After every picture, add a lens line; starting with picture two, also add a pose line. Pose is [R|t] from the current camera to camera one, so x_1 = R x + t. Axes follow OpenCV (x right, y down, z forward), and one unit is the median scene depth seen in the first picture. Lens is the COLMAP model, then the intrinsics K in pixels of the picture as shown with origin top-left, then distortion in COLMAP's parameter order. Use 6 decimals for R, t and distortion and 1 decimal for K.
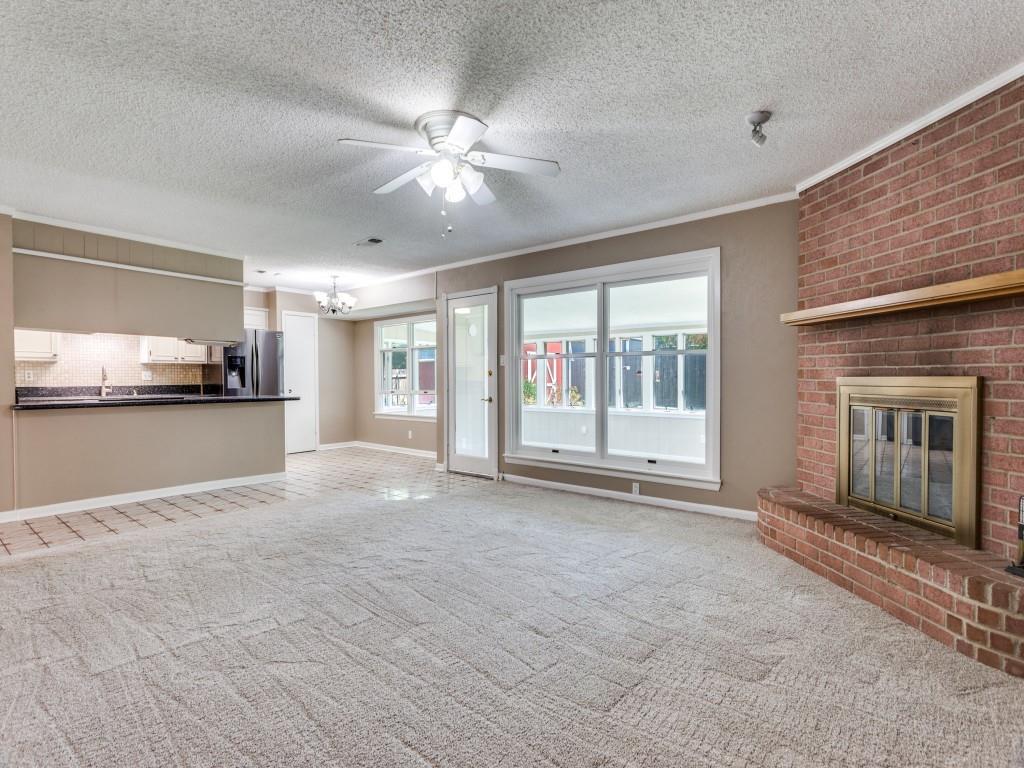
lens RADIAL K [[503.7, 0, 512.0], [0, 503.7, 384.0], [0, 0, 1]] dist [-0.000766, 0.001044]
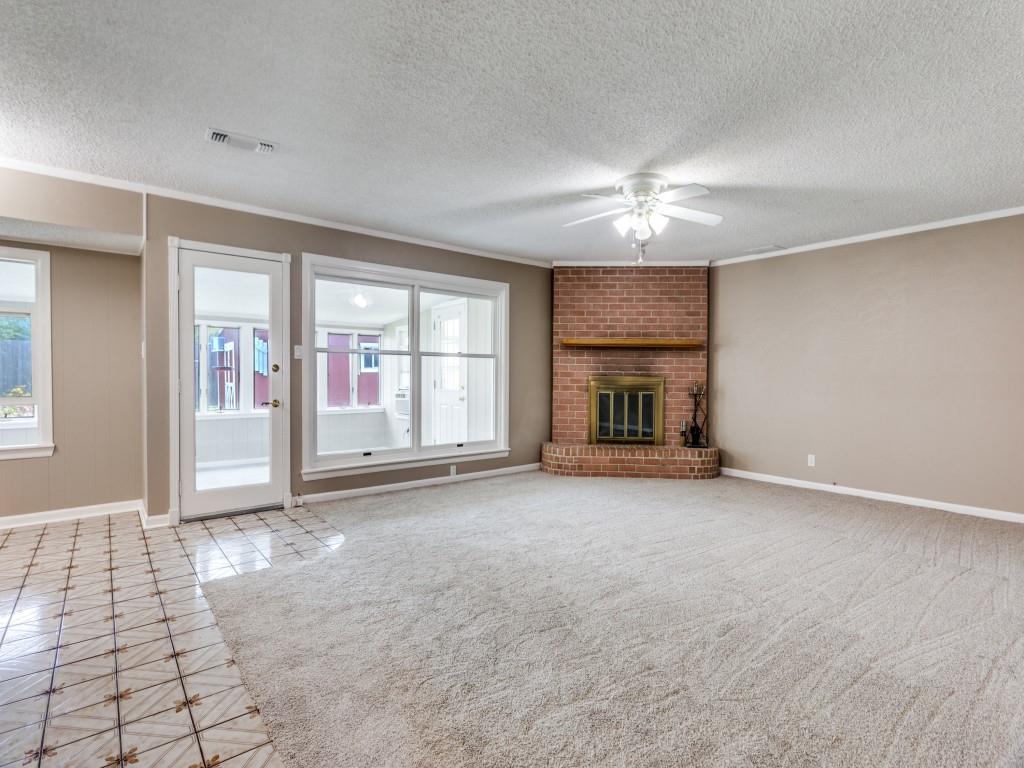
lens RADIAL K [[503.7, 0, 512.0], [0, 503.7, 384.0], [0, 0, 1]] dist [-0.000766, 0.001044]
pose [[0.211067, -0.009597, 0.977425, -0.811645], [0.005091, 0.999949, 0.008718, -0.002508], [-0.977458, 0.003136, 0.211105, 0.578915]]
